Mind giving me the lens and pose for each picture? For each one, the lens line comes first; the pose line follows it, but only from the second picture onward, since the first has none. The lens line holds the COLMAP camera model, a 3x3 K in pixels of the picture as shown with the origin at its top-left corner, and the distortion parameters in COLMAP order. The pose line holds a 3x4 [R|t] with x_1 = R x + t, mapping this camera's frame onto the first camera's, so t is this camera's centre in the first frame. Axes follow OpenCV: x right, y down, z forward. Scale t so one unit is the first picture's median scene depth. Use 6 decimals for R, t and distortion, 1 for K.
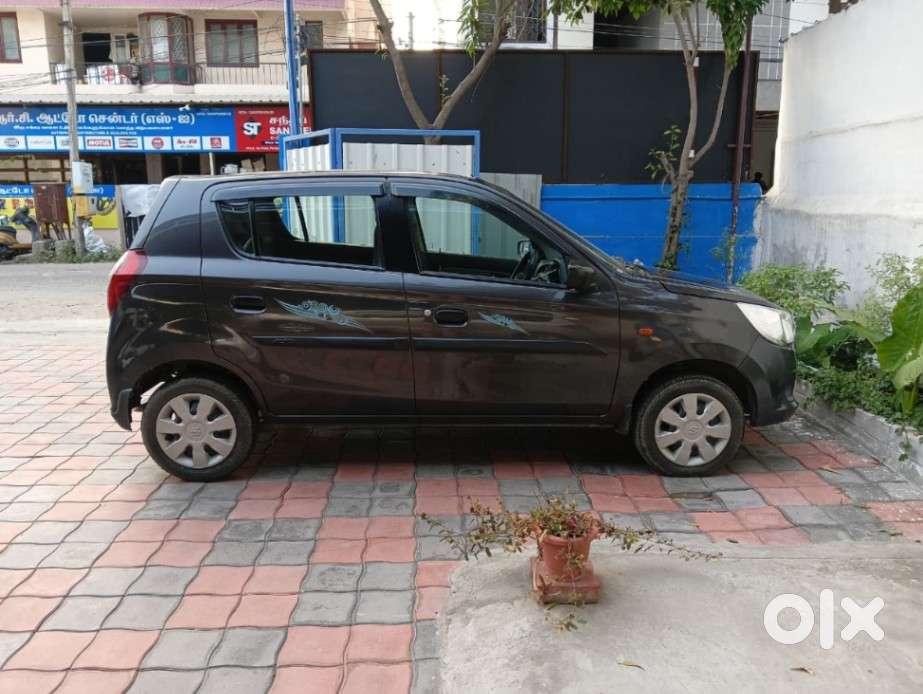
lens RADIAL K [[708.8, 0, 476.1], [0, 708.8, 348.9], [0, 0, 1]] dist [0.028629, -0.031706]
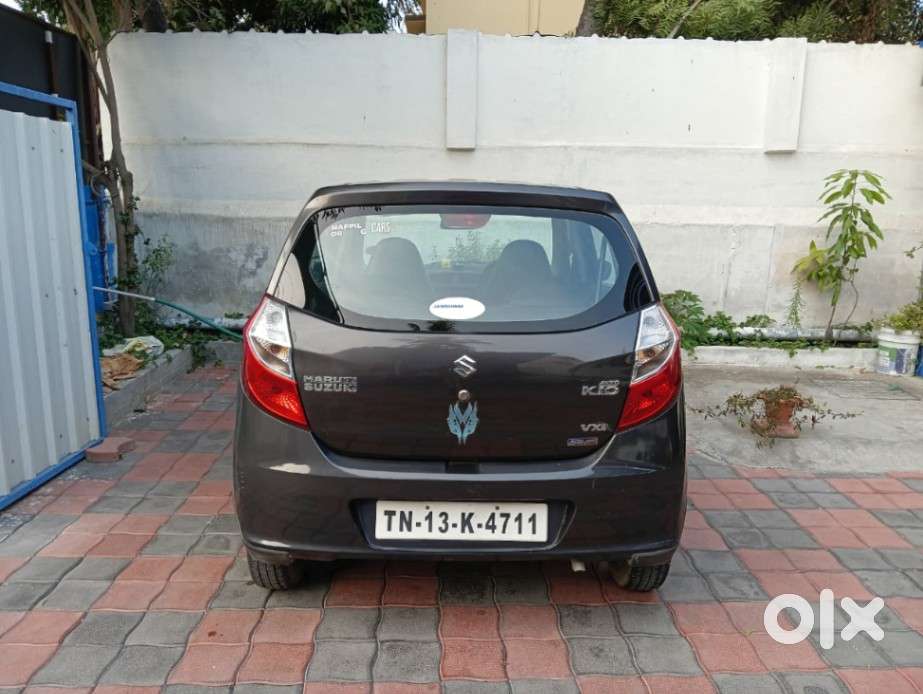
lens RADIAL K [[722.5, 0, 463.5], [0, 722.5, 347.6], [0, 0, 1]] dist [0.023900, -0.059059]
pose [[0.042395, -0.201261, 0.978620, -0.860792], [0.198055, 0.961755, 0.189212, -0.189517], [-0.979274, 0.185799, 0.080634, 0.831577]]
